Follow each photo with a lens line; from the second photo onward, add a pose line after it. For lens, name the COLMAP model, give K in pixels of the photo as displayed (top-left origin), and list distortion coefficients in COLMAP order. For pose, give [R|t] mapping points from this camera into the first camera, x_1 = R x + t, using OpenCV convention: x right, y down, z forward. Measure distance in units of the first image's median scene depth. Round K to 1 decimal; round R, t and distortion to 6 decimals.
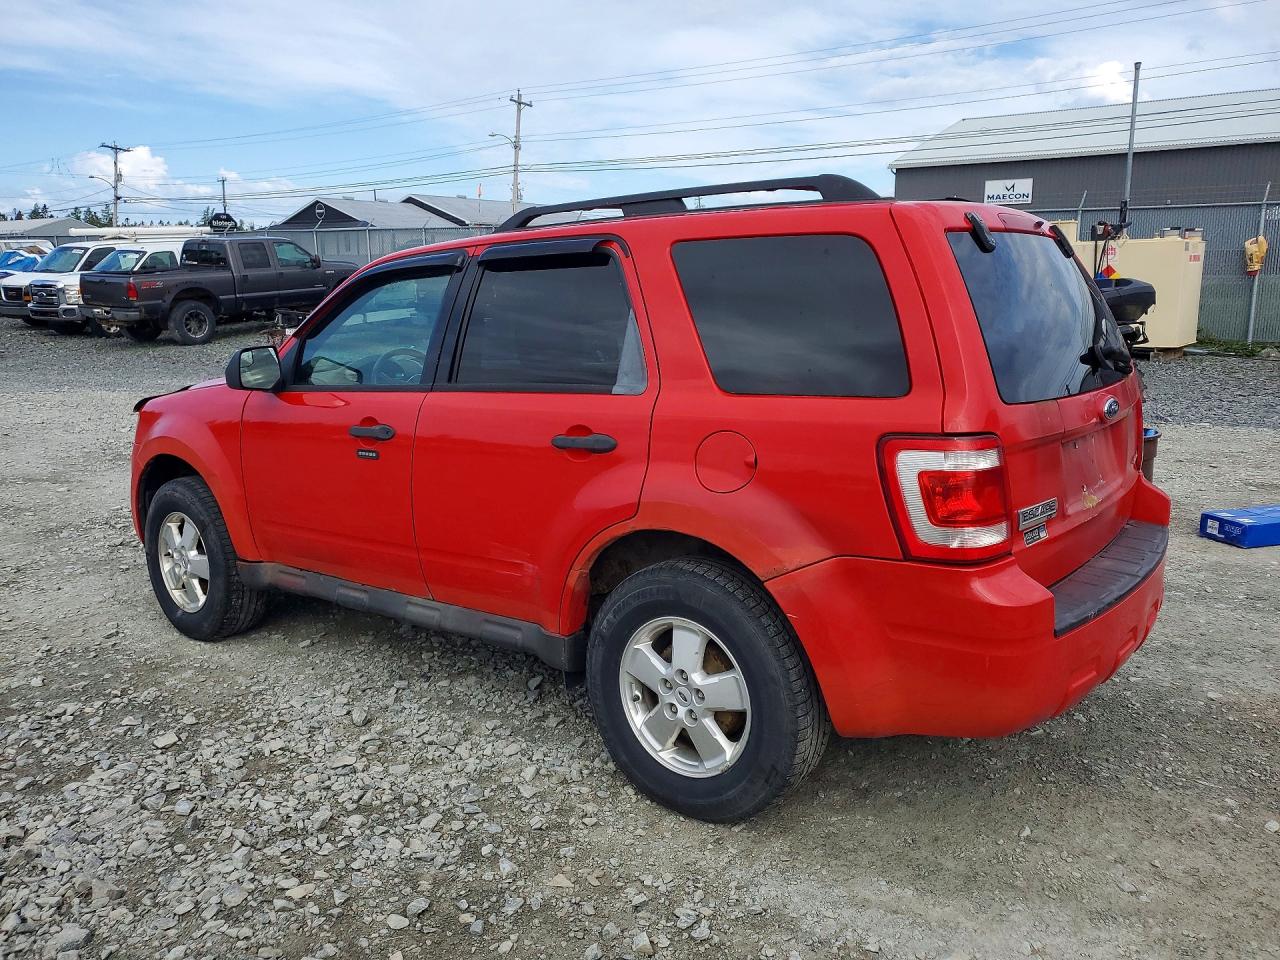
lens RADIAL K [[1001.1, 0, 645.8], [0, 1001.1, 485.7], [0, 0, 1]] dist [-0.009165, 0.032617]
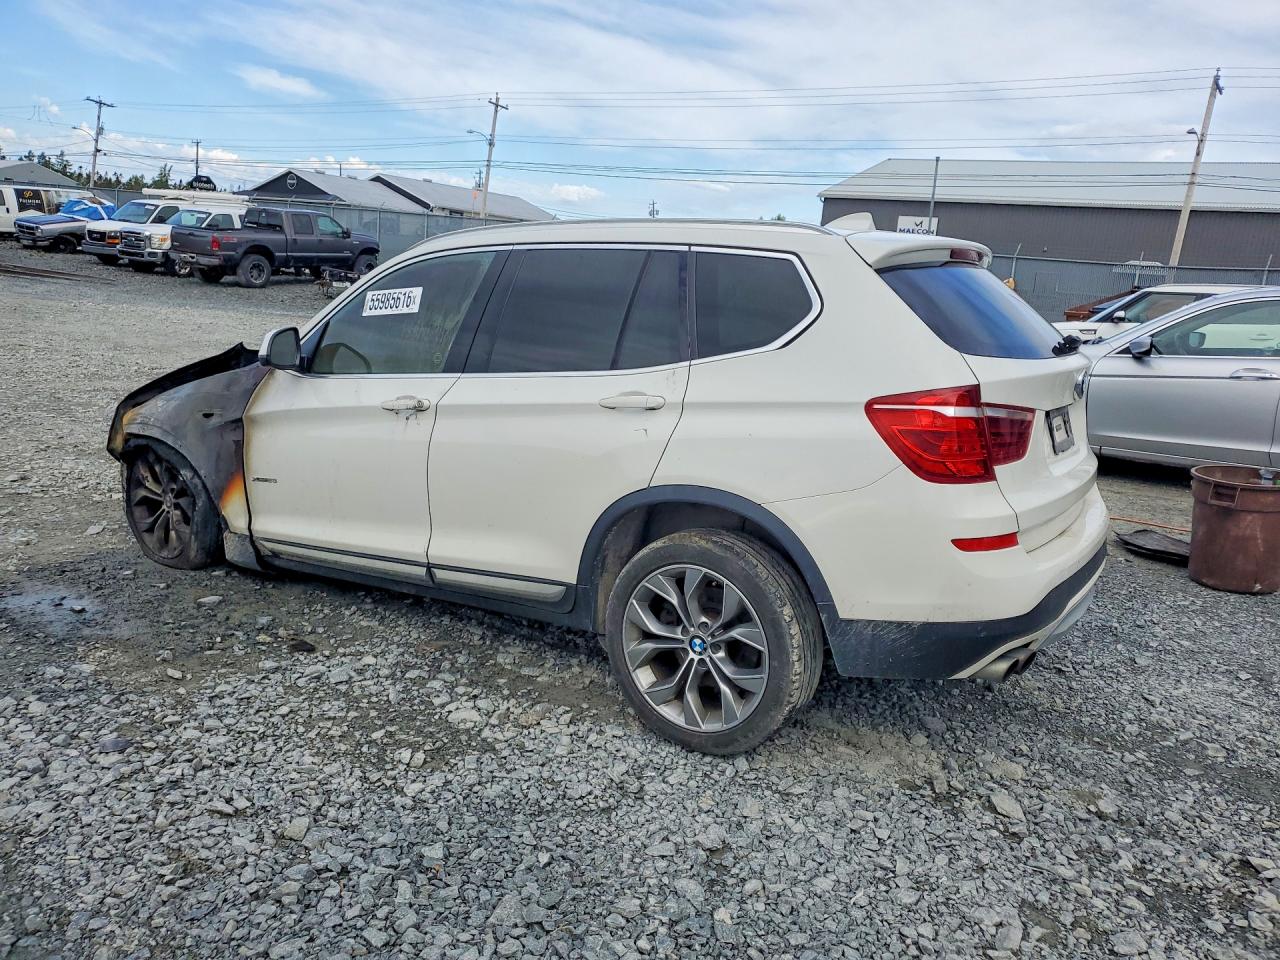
lens RADIAL K [[1001.1, 0, 647.3], [0, 1001.1, 475.2], [0, 0, 1]] dist [-0.009165, 0.032617]
pose [[0.994676, 0.078138, 0.067192, -0.007979], [-0.077501, 0.996920, -0.012036, 0.070961], [-0.067925, 0.006764, 0.997667, -0.304889]]
